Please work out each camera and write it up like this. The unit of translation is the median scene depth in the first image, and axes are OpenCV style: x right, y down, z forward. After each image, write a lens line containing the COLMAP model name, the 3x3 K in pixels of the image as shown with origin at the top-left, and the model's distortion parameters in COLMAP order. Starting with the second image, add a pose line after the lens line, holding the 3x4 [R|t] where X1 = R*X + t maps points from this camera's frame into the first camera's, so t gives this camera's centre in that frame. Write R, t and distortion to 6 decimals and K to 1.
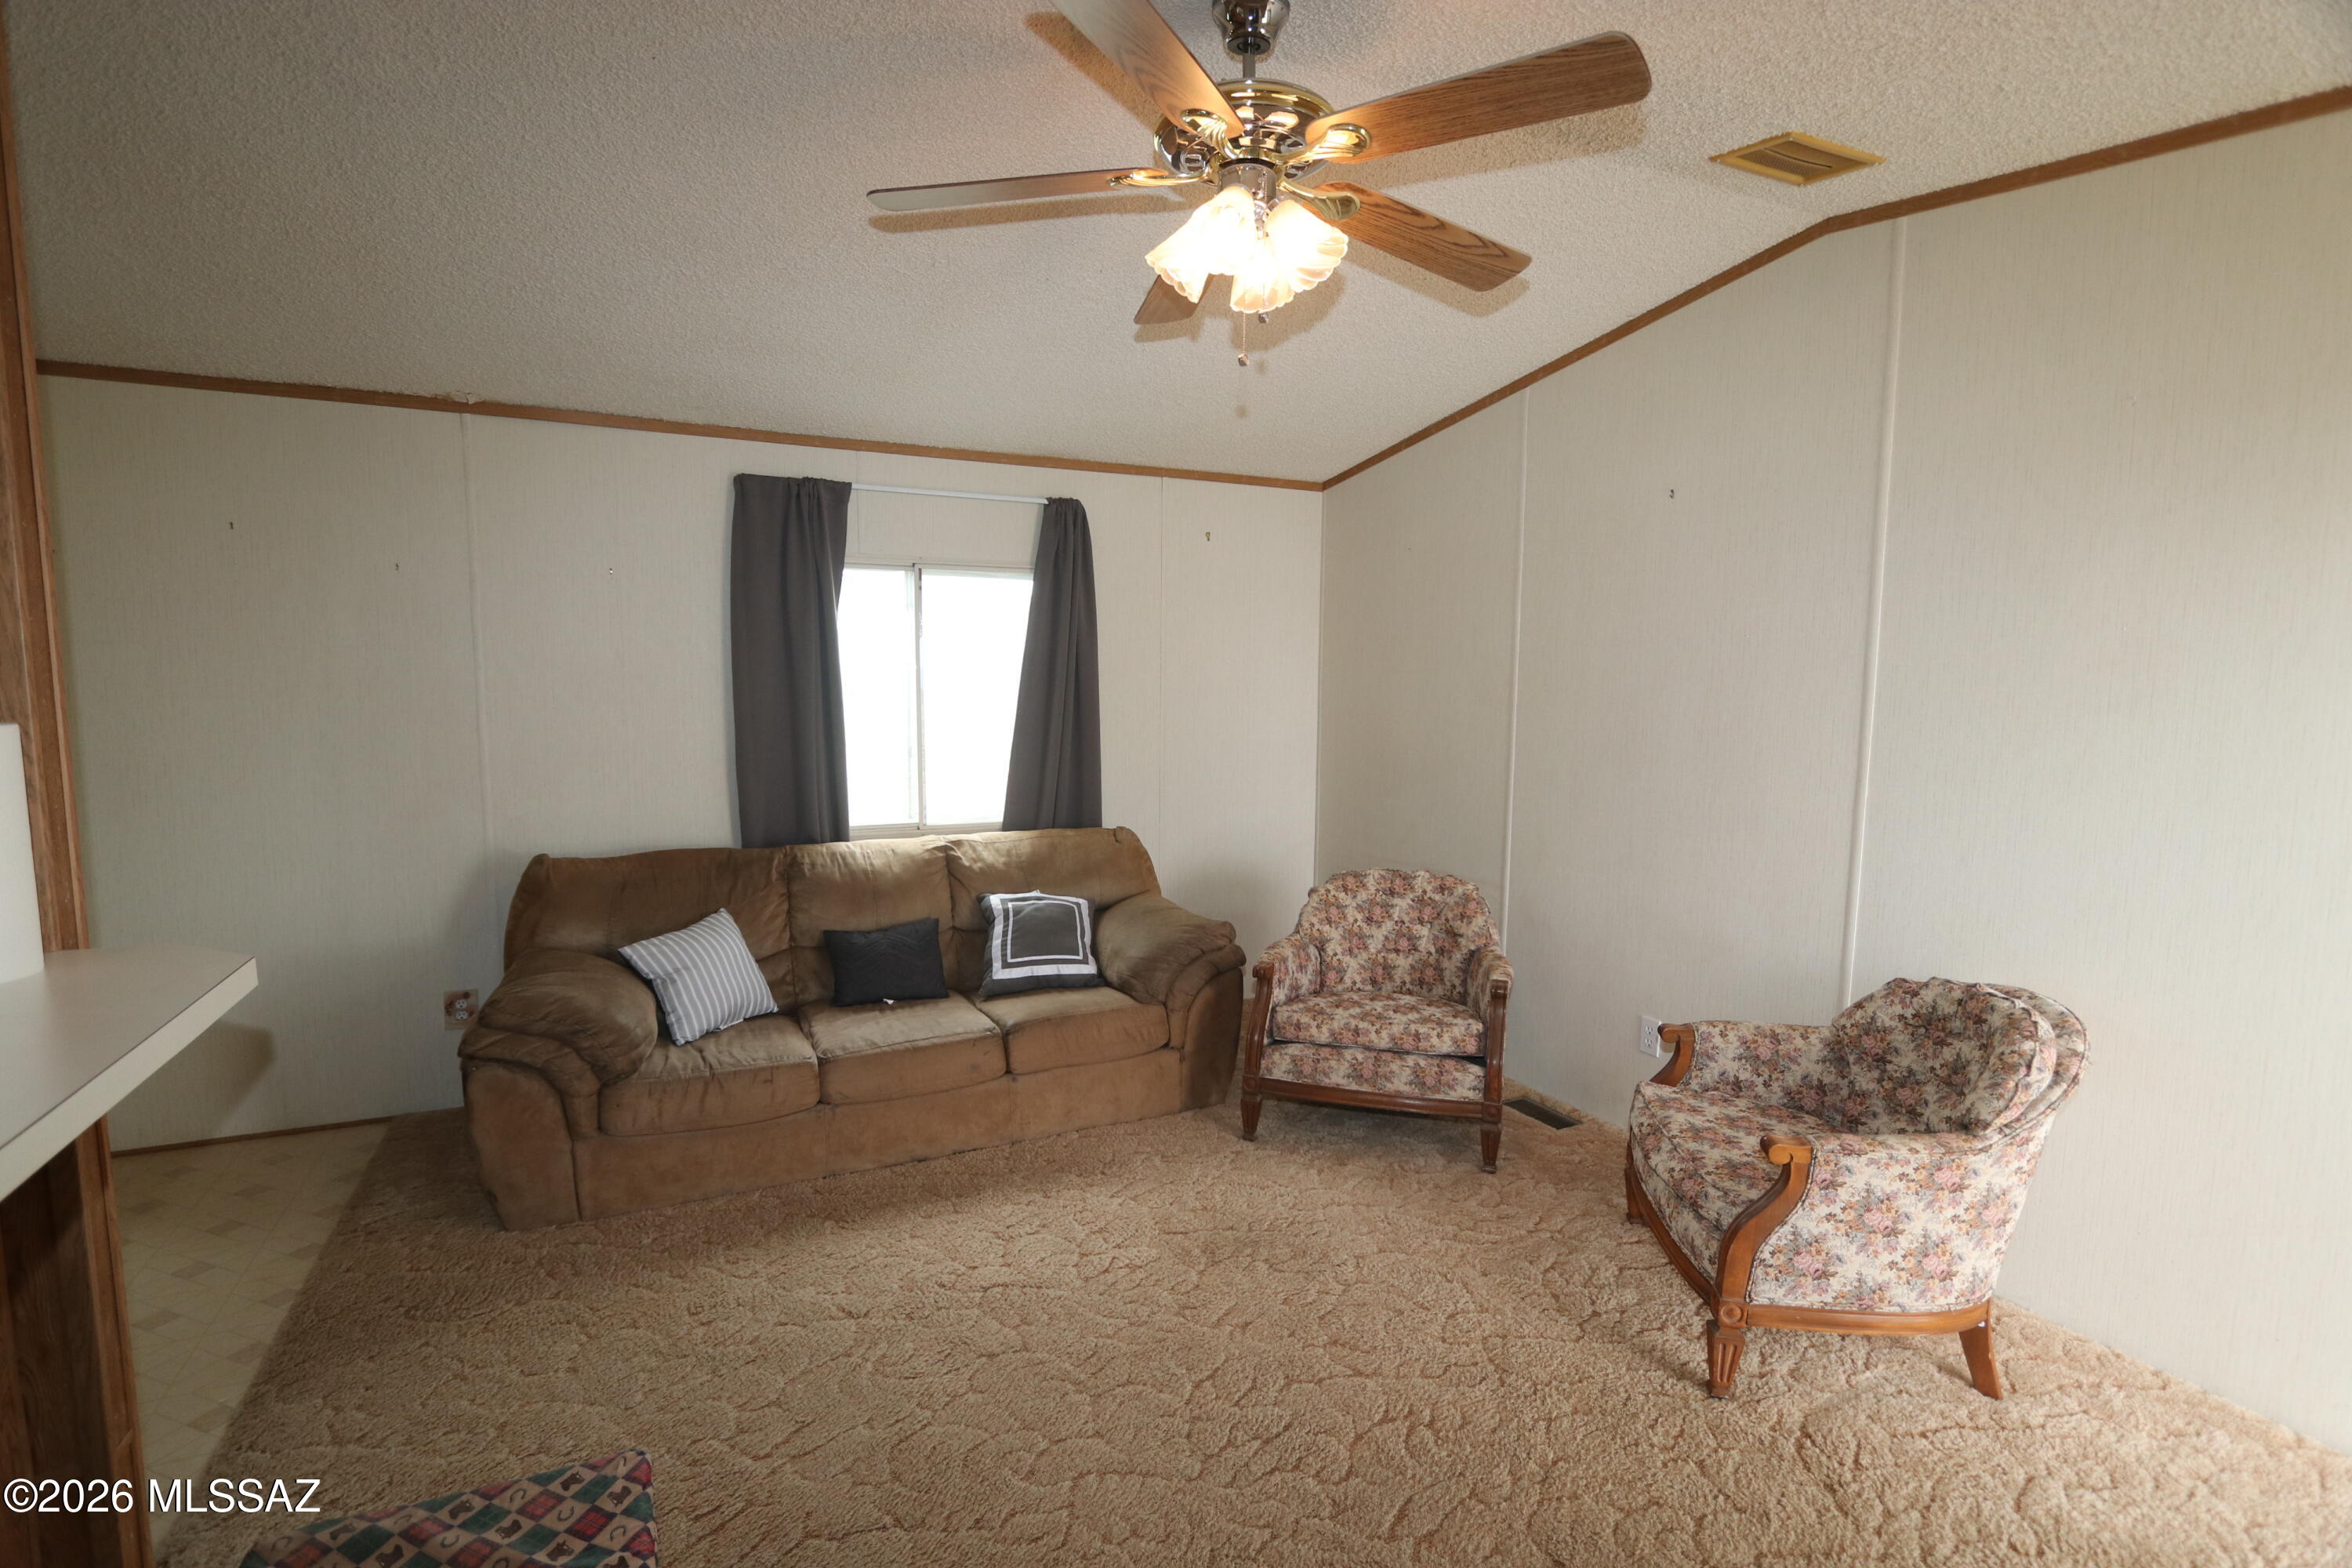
lens RADIAL K [[1077.3, 0, 1176.0], [0, 1077.3, 784.0], [0, 0, 1]] dist [-0.000663, 0.000026]
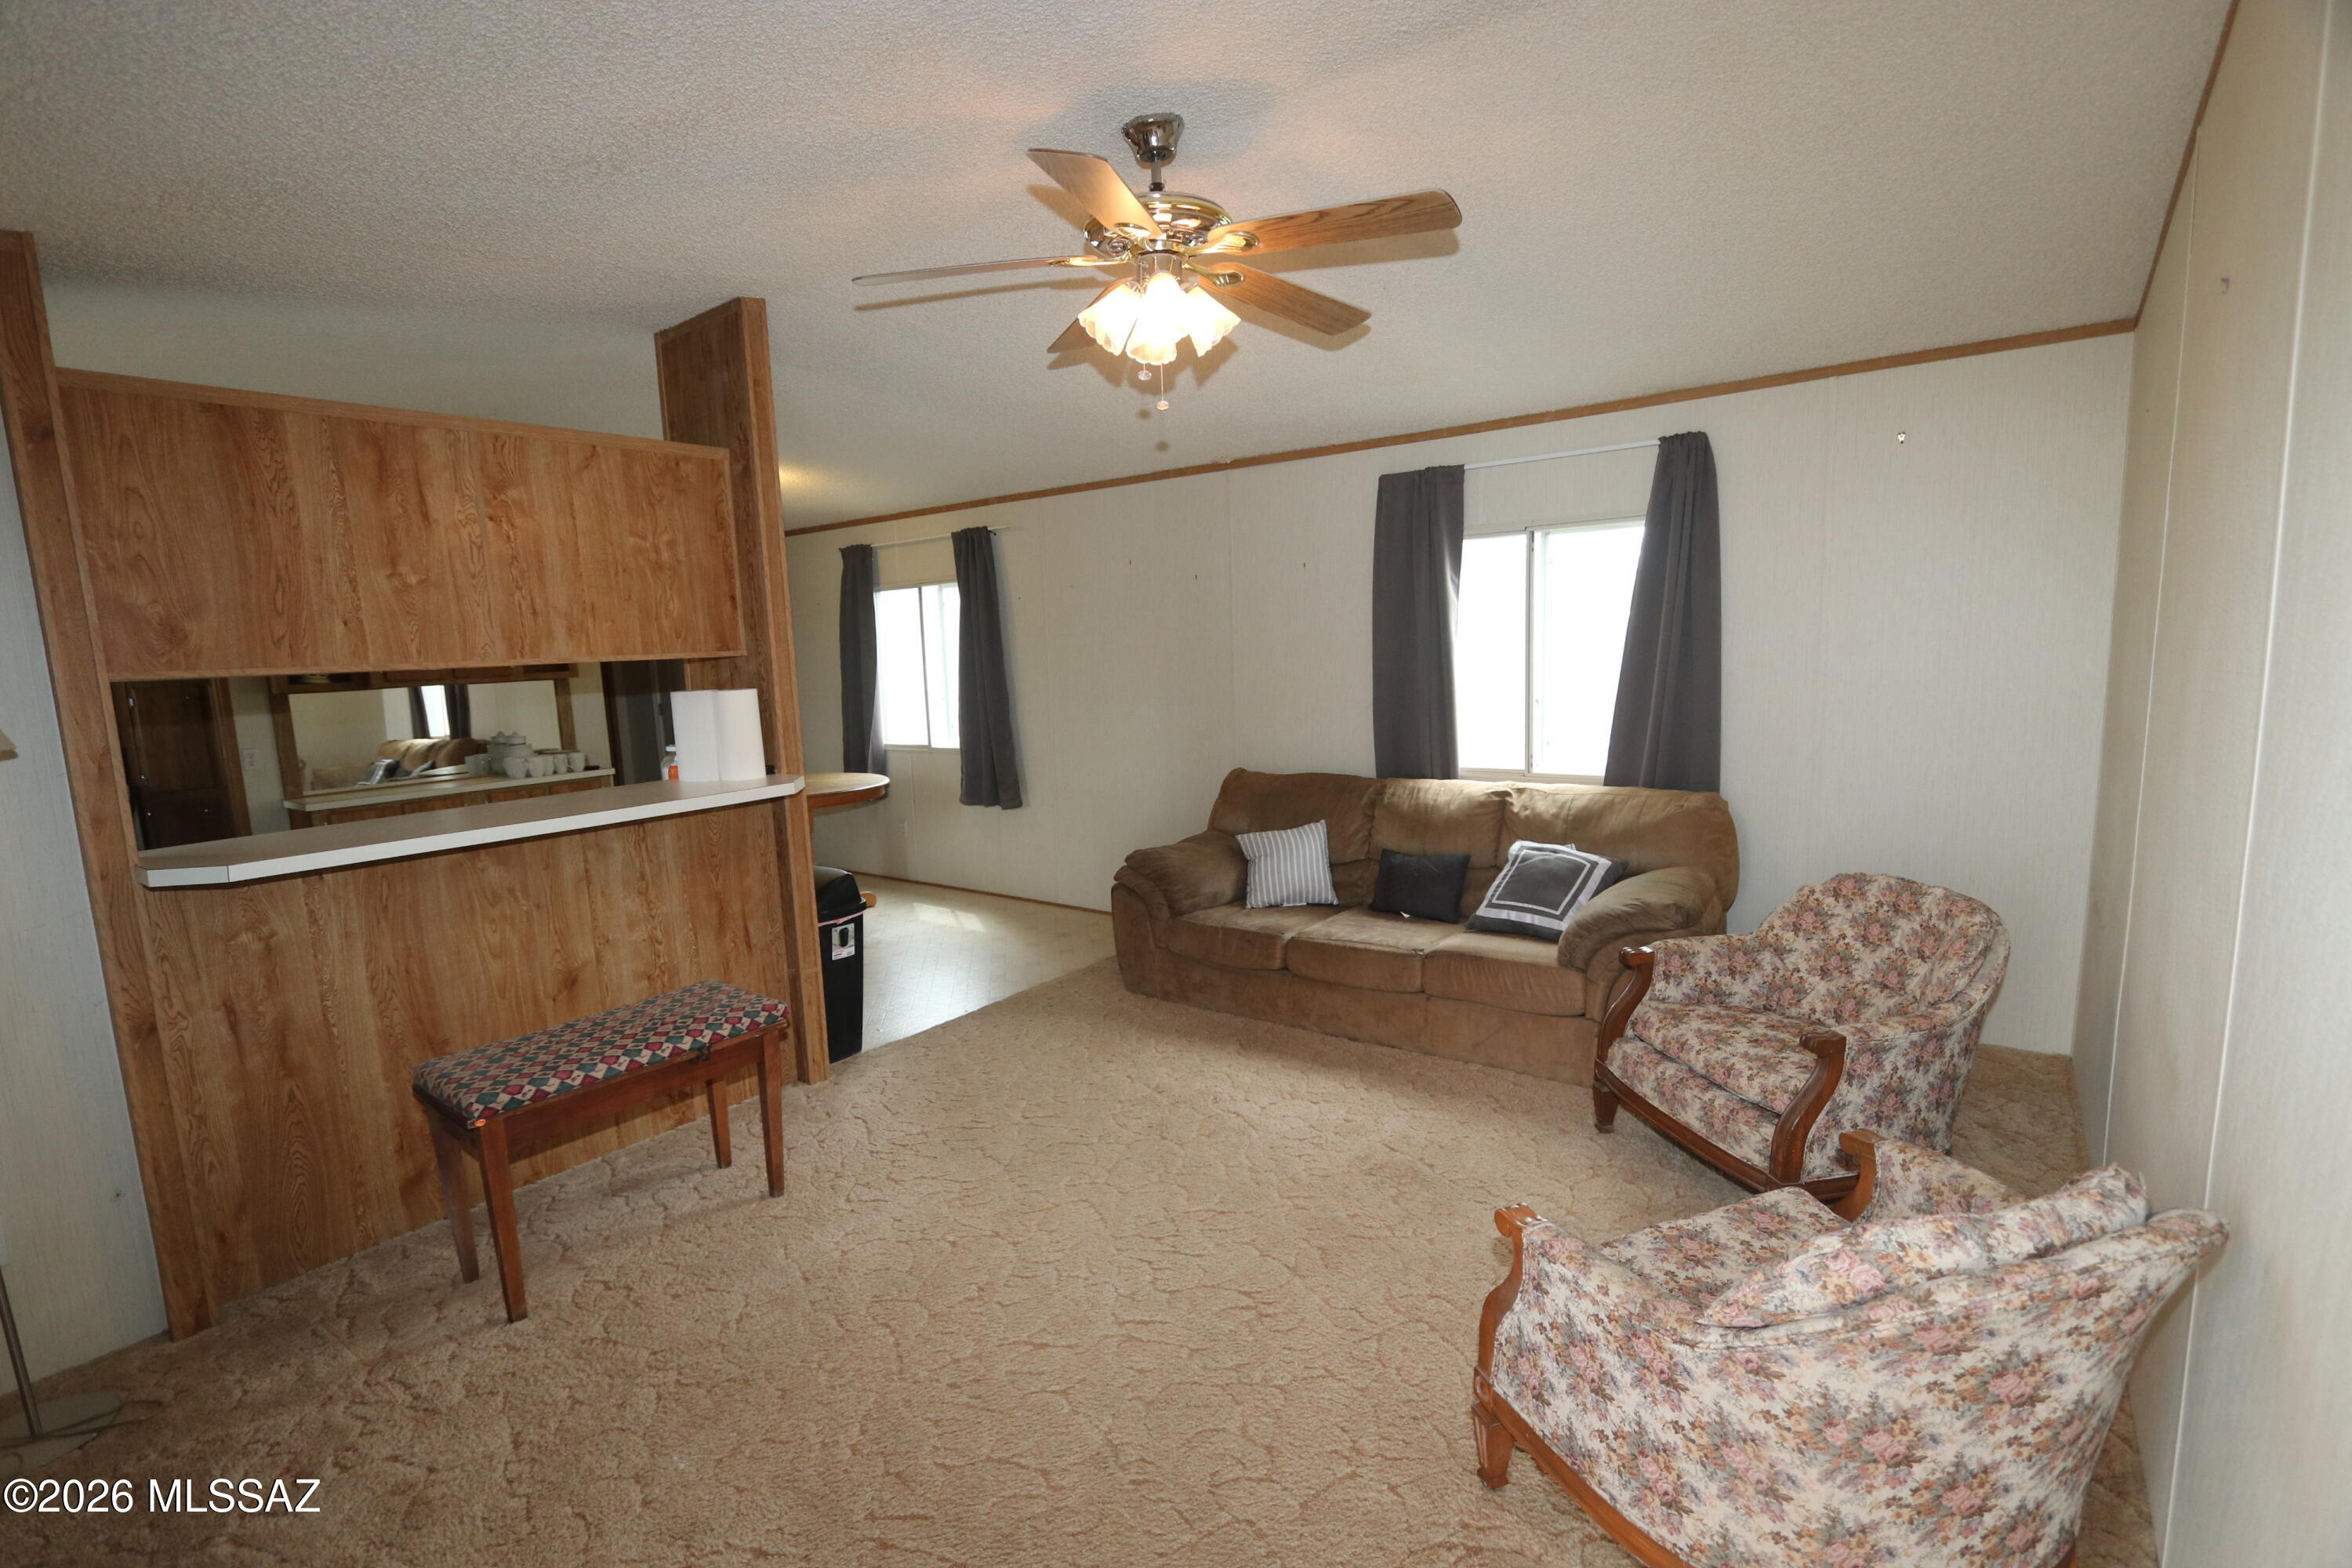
lens RADIAL K [[1098.0, 0, 1176.0], [0, 1098.0, 784.0], [0, 0, 1]] dist [-0.042144, 0.000018]
pose [[0.451263, 0.089409, -0.887901, 0.644233], [-0.036769, 0.995986, 0.081606, -0.029048], [0.891633, -0.004179, 0.452739, 0.222411]]
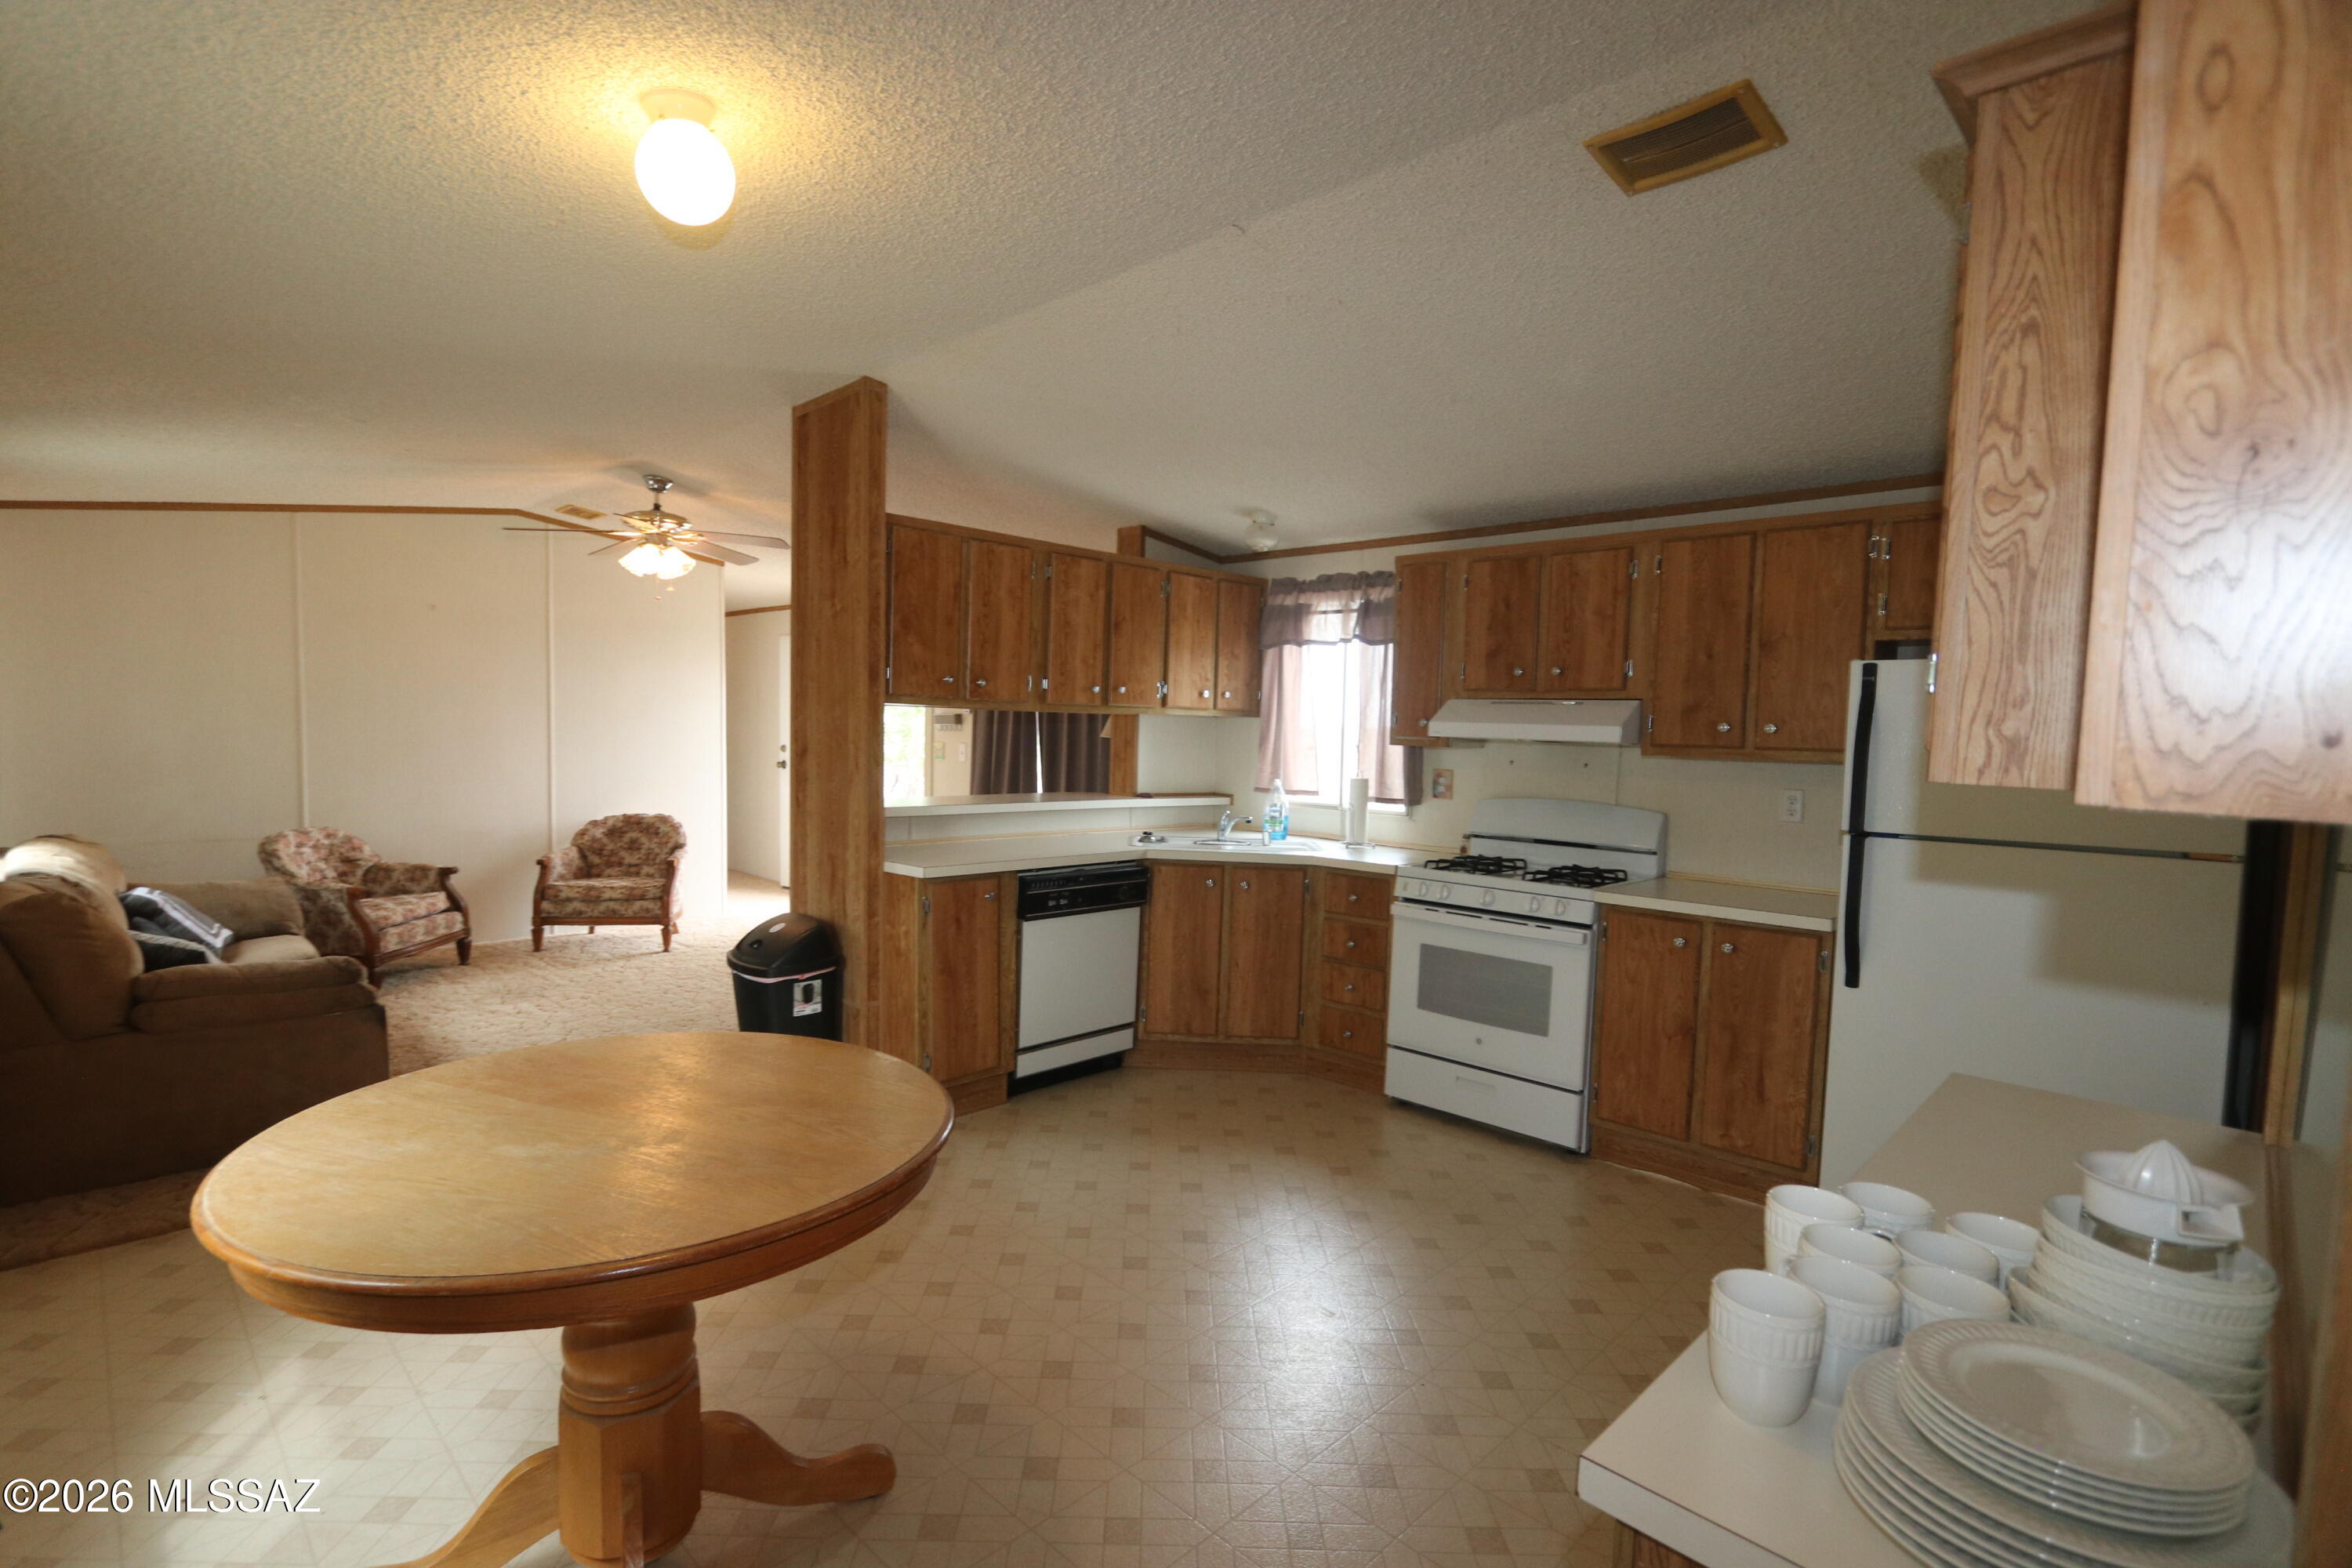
lens RADIAL K [[1077.3, 0, 1176.0], [0, 1077.3, 784.0], [0, 0, 1]] dist [-0.000663, 0.000026]
pose [[-0.334919, -0.070461, 0.939609, -1.600748], [0.057653, 0.993799, 0.095075, -0.053022], [-0.940481, 0.086013, -0.328780, 0.365137]]
